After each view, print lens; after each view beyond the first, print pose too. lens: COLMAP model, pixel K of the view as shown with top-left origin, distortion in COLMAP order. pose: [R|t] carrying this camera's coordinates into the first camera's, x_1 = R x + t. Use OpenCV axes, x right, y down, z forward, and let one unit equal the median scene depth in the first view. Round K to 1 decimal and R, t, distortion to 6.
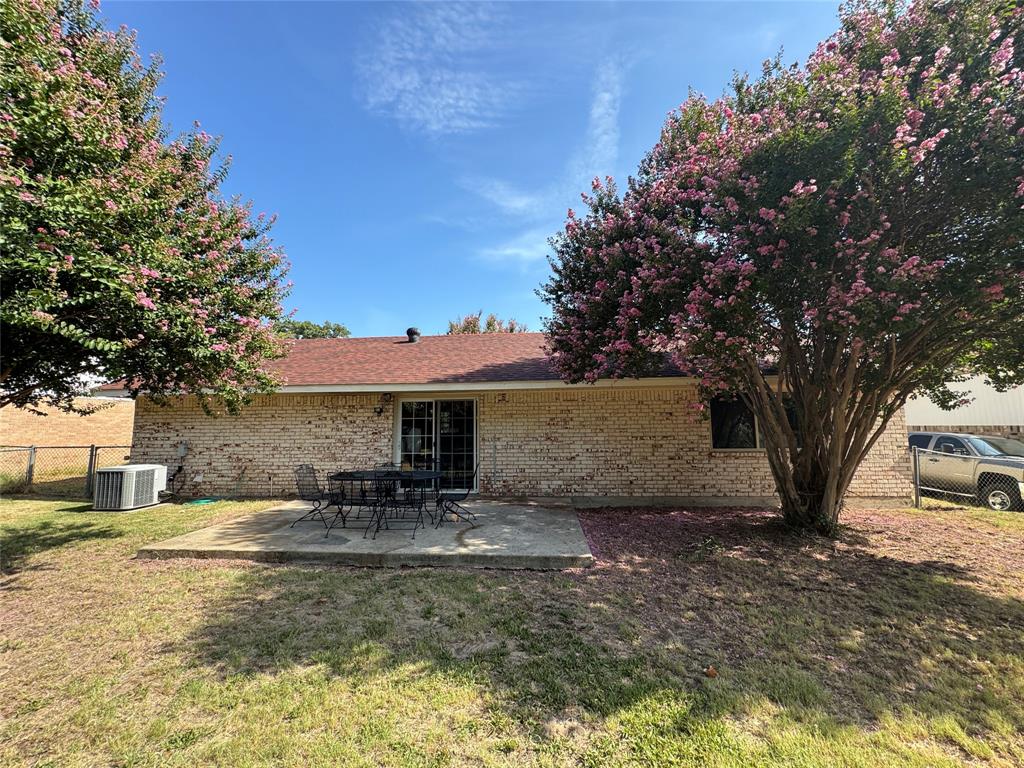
lens RADIAL K [[407.5, 0, 512.3], [0, 407.5, 385.0], [0, 0, 1]] dist [-0.002855, 0.000779]
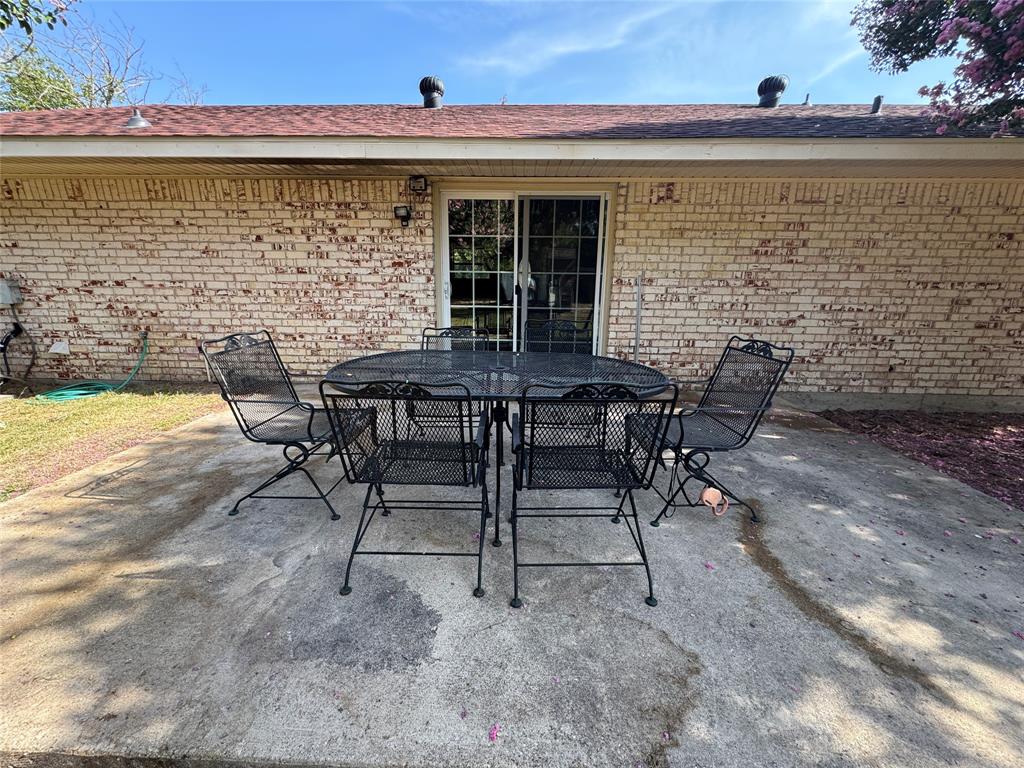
lens RADIAL K [[407.5, 0, 512.0], [0, 407.5, 383.6], [0, 0, 1]] dist [-0.002855, 0.000779]
pose [[0.998845, 0.010791, 0.046814, -0.227102], [-0.026242, 0.938780, 0.343516, 0.083377], [-0.040241, -0.344348, 0.937979, 0.495667]]
